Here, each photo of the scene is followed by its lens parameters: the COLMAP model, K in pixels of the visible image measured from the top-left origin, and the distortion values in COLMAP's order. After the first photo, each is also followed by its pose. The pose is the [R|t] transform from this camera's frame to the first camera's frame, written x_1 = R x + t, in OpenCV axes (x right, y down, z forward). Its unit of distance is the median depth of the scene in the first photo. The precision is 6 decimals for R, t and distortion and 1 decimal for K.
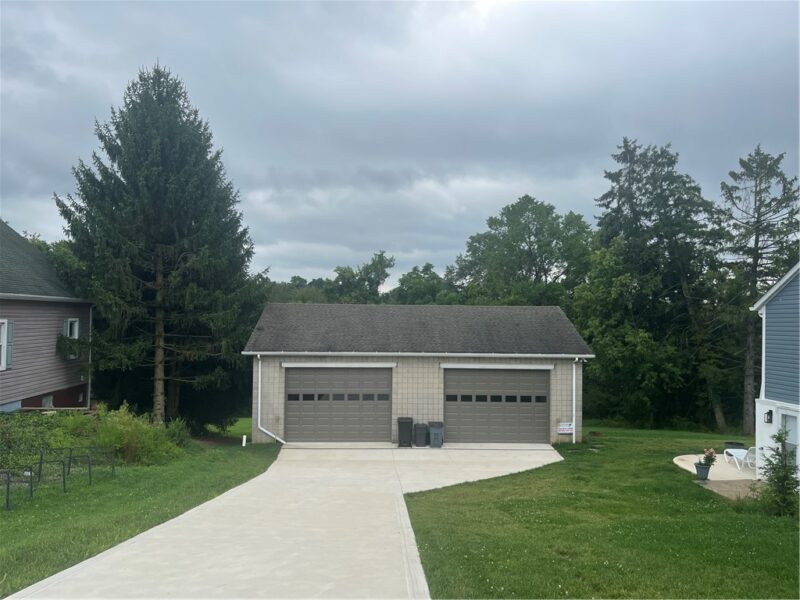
lens RADIAL K [[612.4, 0, 400.0], [0, 612.4, 300.0], [0, 0, 1]] dist [0.072565, -0.105875]
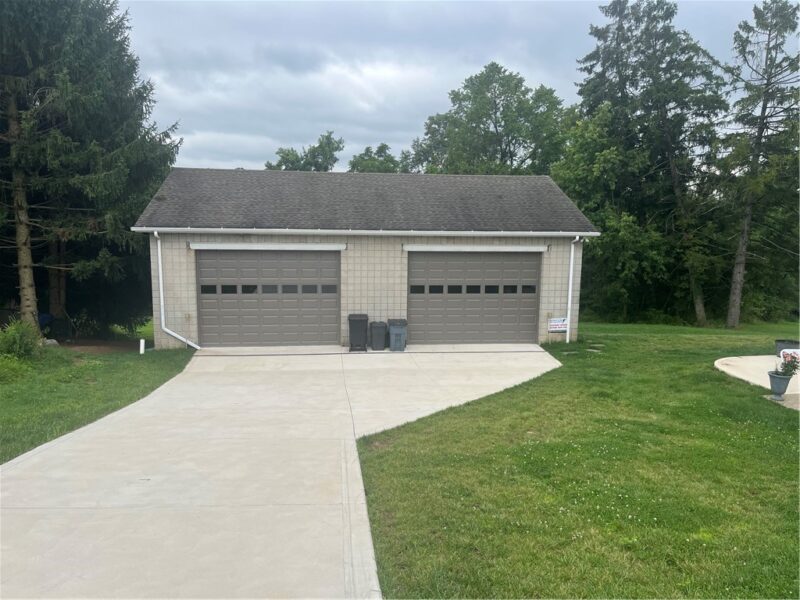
lens RADIAL K [[612.4, 0, 400.0], [0, 612.4, 300.0], [0, 0, 1]] dist [0.072565, -0.105875]
pose [[0.996945, -0.008885, 0.077595, 0.001406], [-0.004096, 0.986191, 0.165560, 0.043683], [-0.077994, -0.165372, 0.983142, 0.229720]]
